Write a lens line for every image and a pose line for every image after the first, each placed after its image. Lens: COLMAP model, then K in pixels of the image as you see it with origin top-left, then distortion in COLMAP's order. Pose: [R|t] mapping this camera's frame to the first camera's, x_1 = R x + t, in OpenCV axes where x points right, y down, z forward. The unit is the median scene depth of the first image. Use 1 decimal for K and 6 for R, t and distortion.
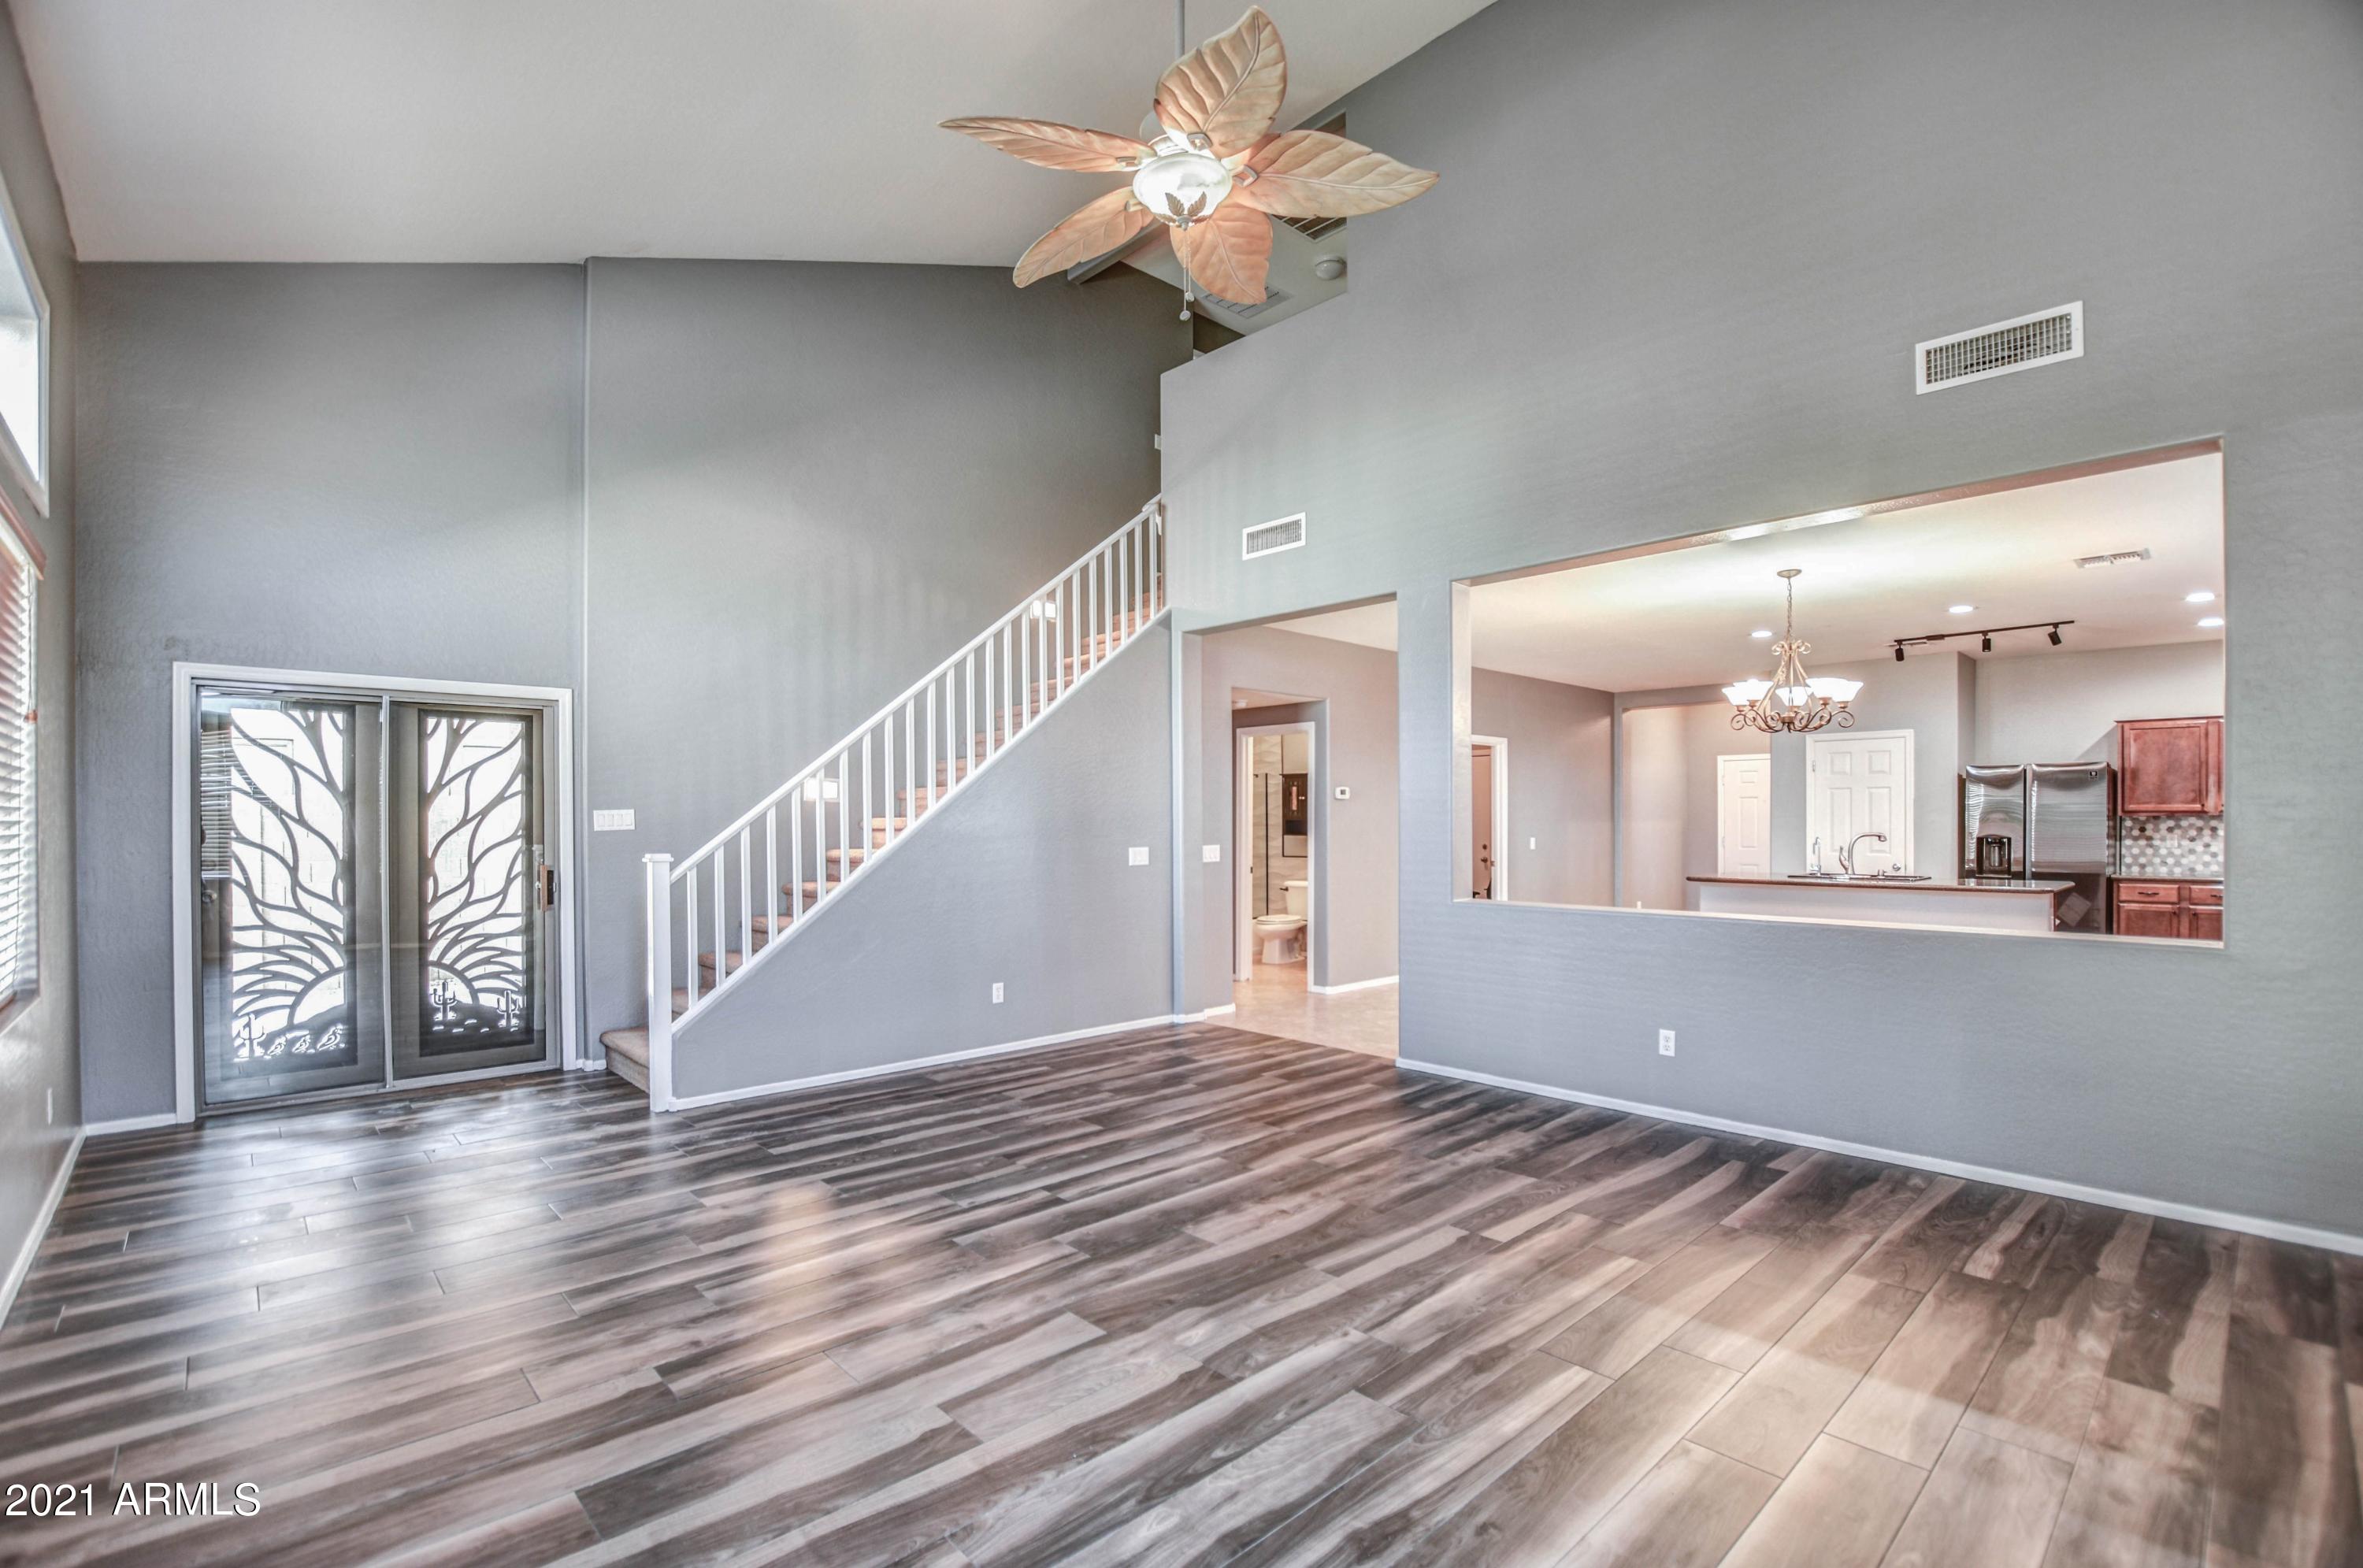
lens RADIAL K [[1048.2, 0, 1214.2], [0, 1048.2, 824.1], [0, 0, 1]] dist [-0.029037, 0.000167]
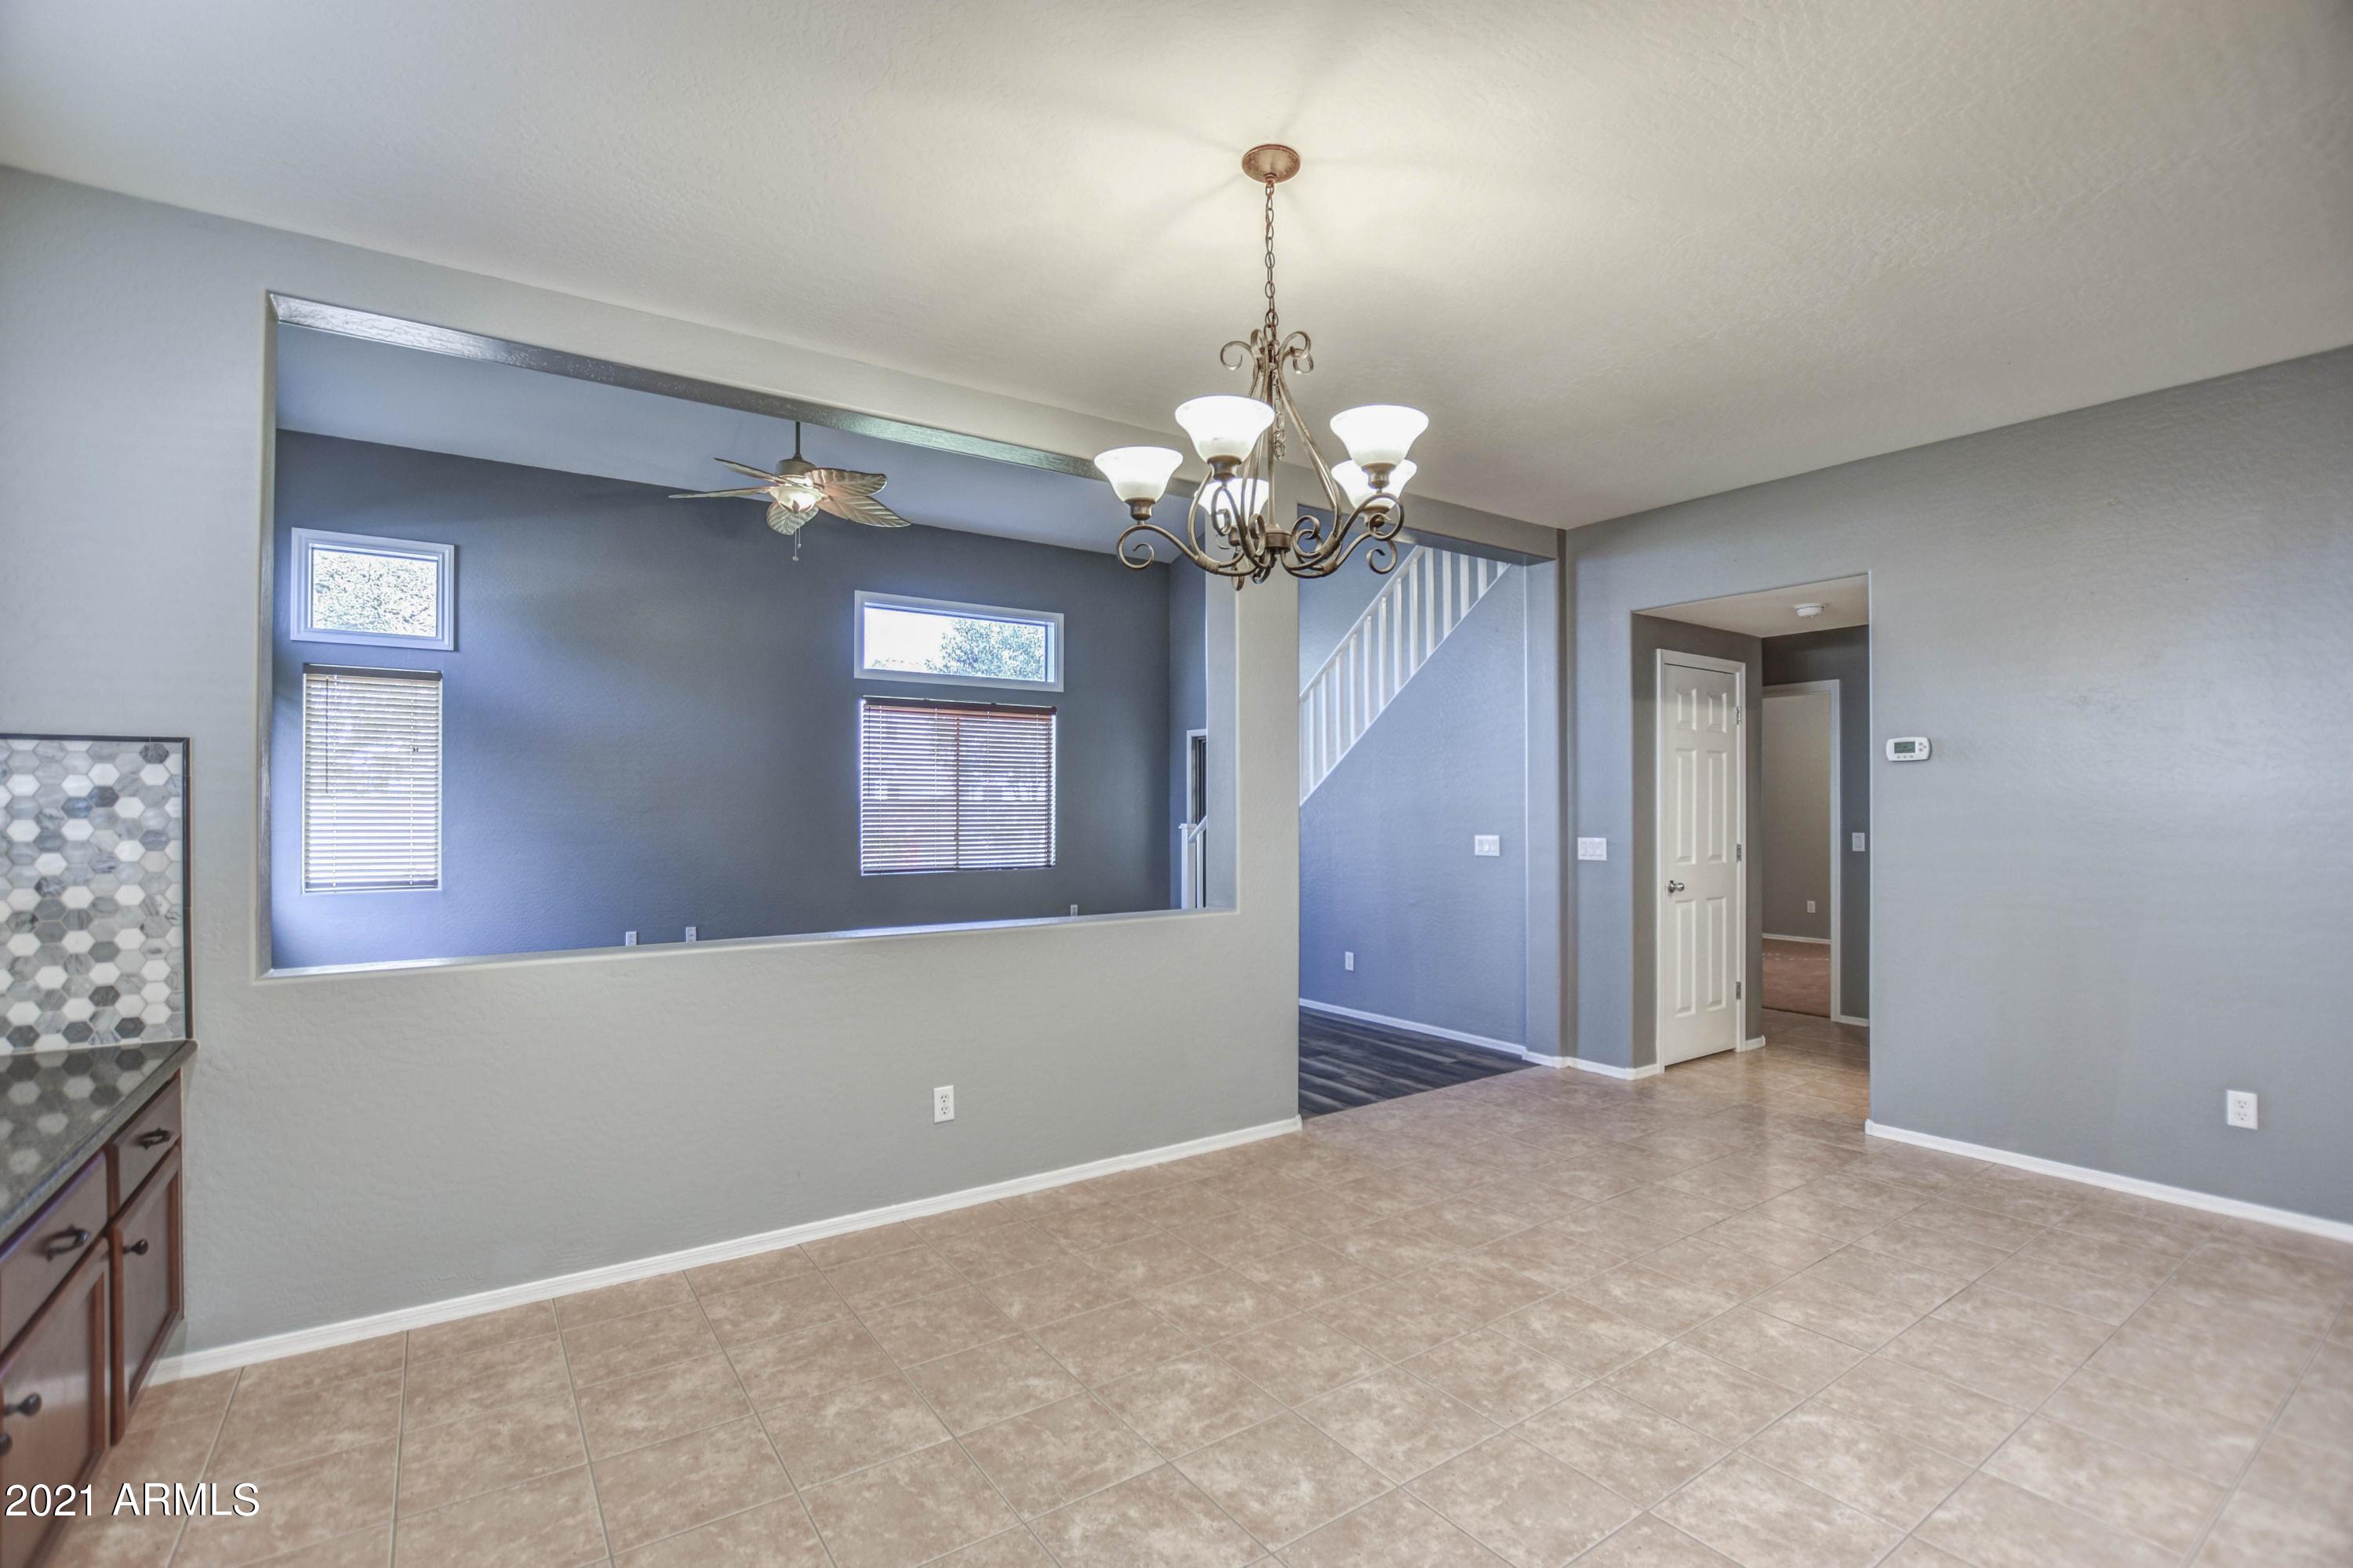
lens RADIAL K [[1023.4, 0, 1172.1], [0, 1023.4, 803.4], [0, 0, 1]] dist [-0.021864, -0.000031]
pose [[-0.207271, 0.000460, -0.978284, 0.897096], [-0.002263, 0.999997, 0.000949, -0.003796], [0.978281, 0.002411, -0.207269, 1.043870]]
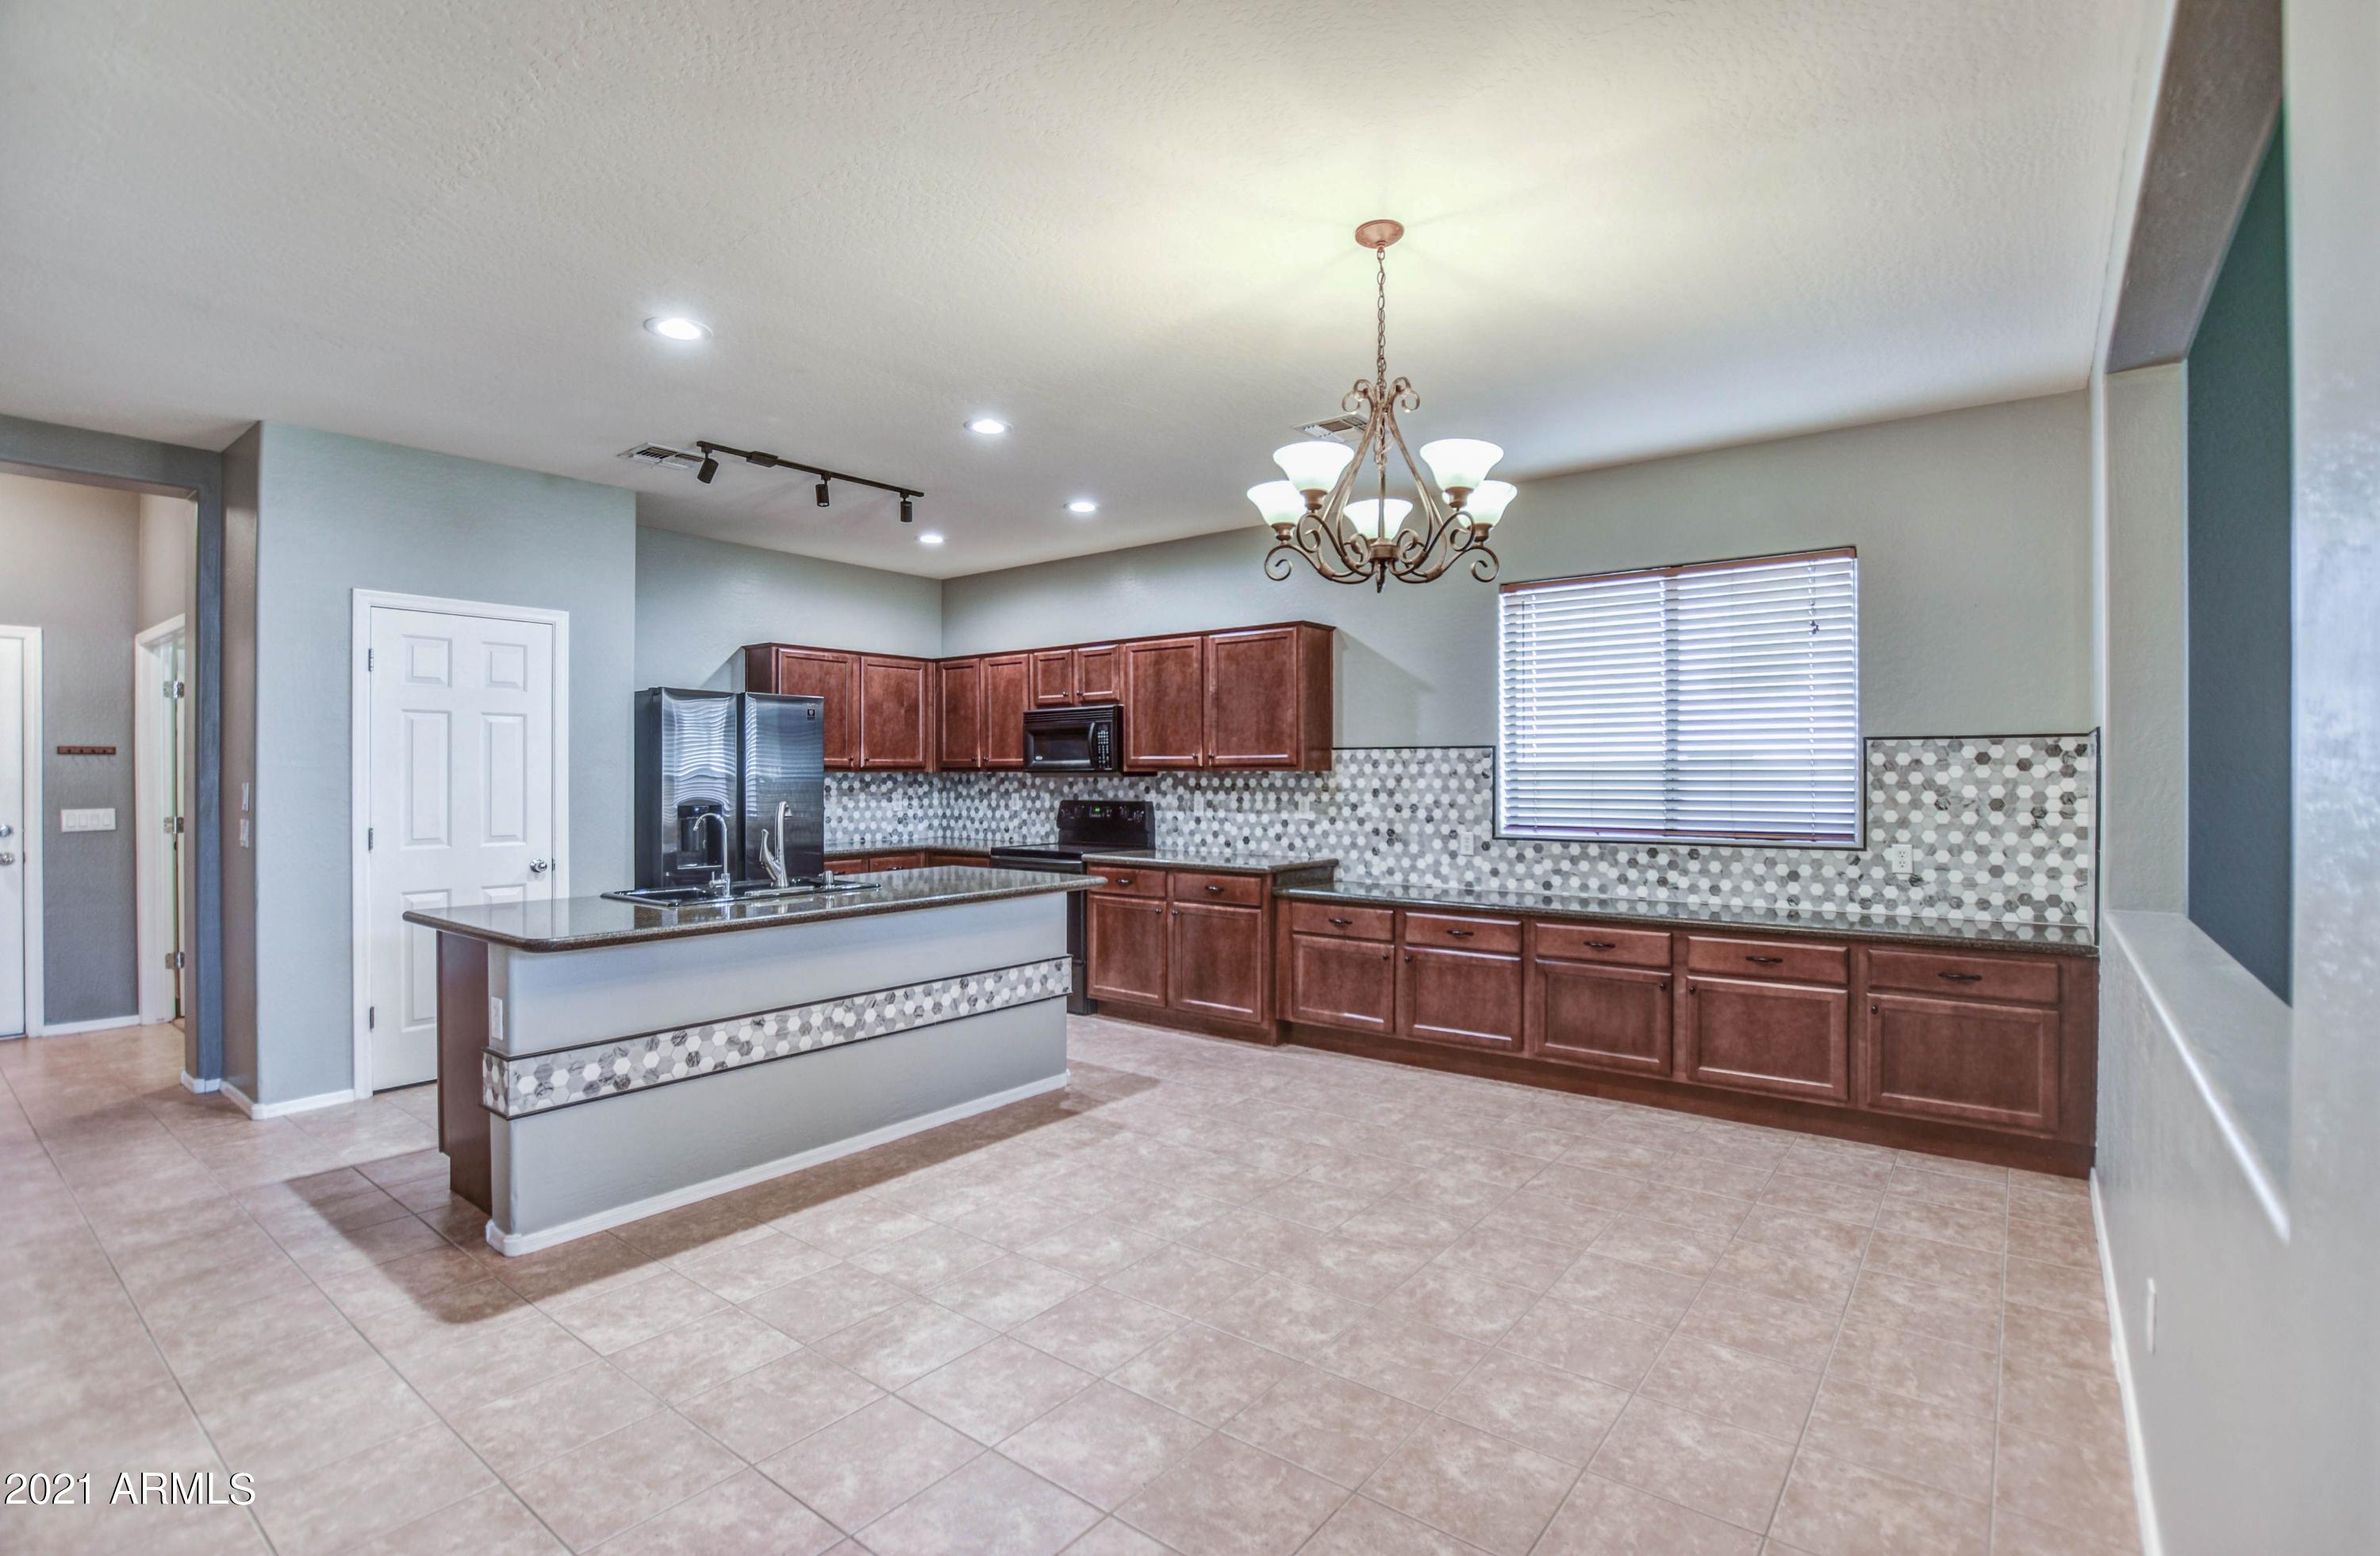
lens RADIAL K [[1082.0, 0, 1229.4], [0, 1082.0, 772.3], [0, 0, 1]] dist [-0.018488, 0.000027]
pose [[-0.133624, 0.005763, 0.991015, 0.099065], [0.003544, 0.999979, -0.005338, -0.003652], [-0.991026, 0.002798, -0.133642, 1.127062]]
